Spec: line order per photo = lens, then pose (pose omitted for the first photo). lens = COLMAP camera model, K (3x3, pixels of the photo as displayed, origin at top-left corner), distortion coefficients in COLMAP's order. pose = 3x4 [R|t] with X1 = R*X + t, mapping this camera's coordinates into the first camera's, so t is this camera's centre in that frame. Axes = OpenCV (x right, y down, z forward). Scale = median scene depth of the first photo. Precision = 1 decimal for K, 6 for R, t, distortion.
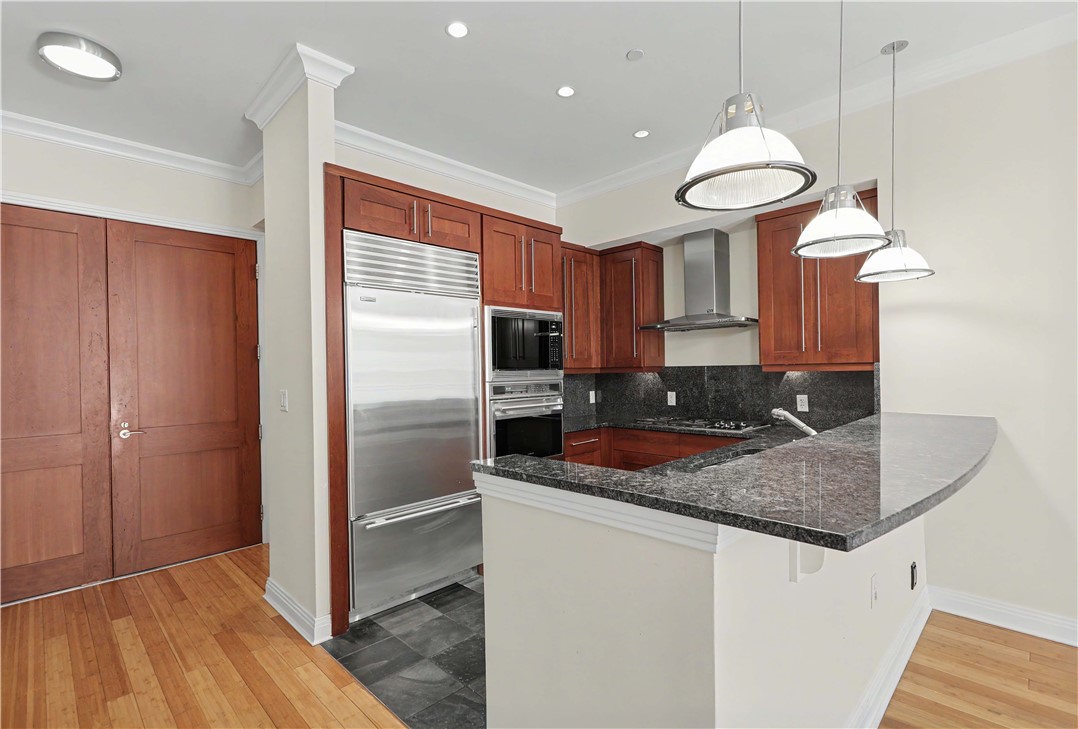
lens RADIAL K [[509.5, 0, 548.7], [0, 509.5, 368.0], [0, 0, 1]] dist [0.008469, -0.002024]
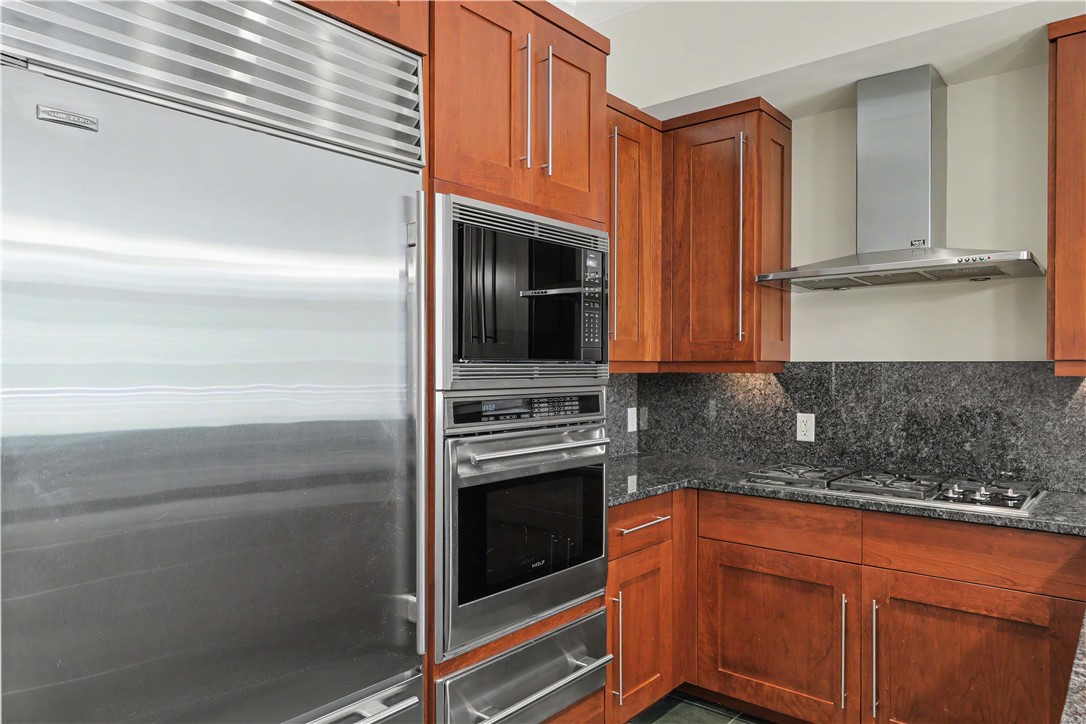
lens RADIAL K [[712.4, 0, 539.3], [0, 712.4, 370.8], [0, 0, 1]] dist [-0.010236, -0.002152]
pose [[0.997779, 0.017018, 0.064407, -0.069889], [-0.017560, 0.999815, 0.007860, 0.005797], [-0.064261, -0.008974, 0.997893, 0.397605]]
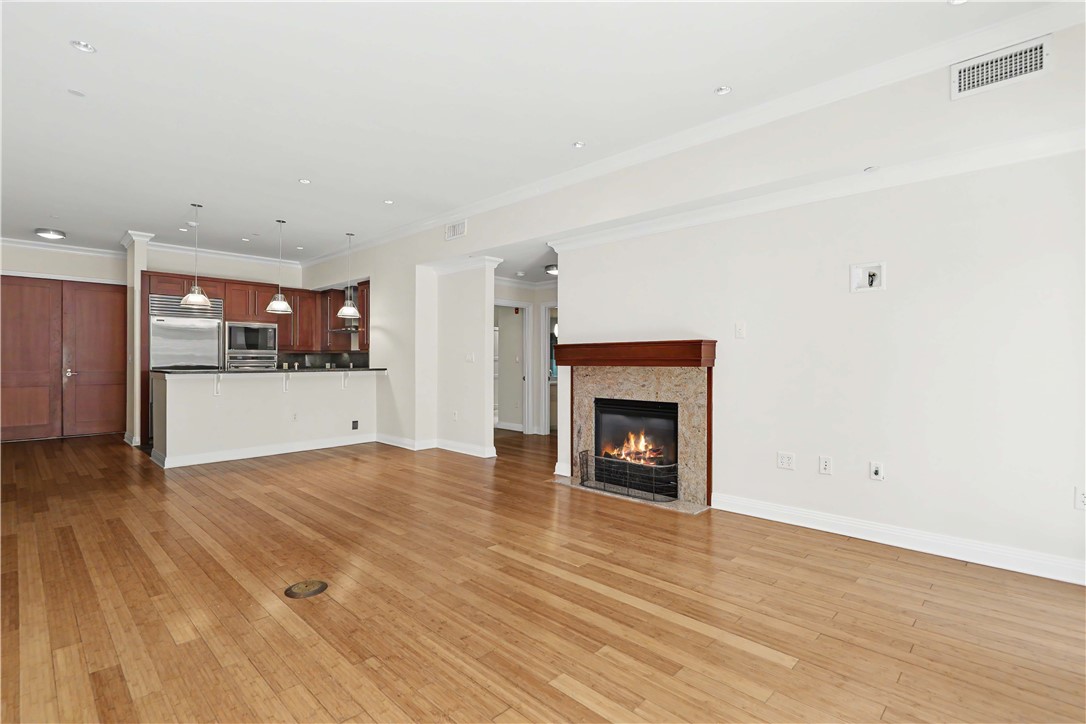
lens RADIAL K [[513.3, 0, 546.9], [0, 513.3, 360.5], [0, 0, 1]] dist [0.008469, -0.002024]
pose [[0.999692, 0.018435, 0.016623, 1.153494], [-0.018396, 0.999828, -0.002507, 0.031079], [-0.016666, 0.002200, 0.999859, -1.219704]]
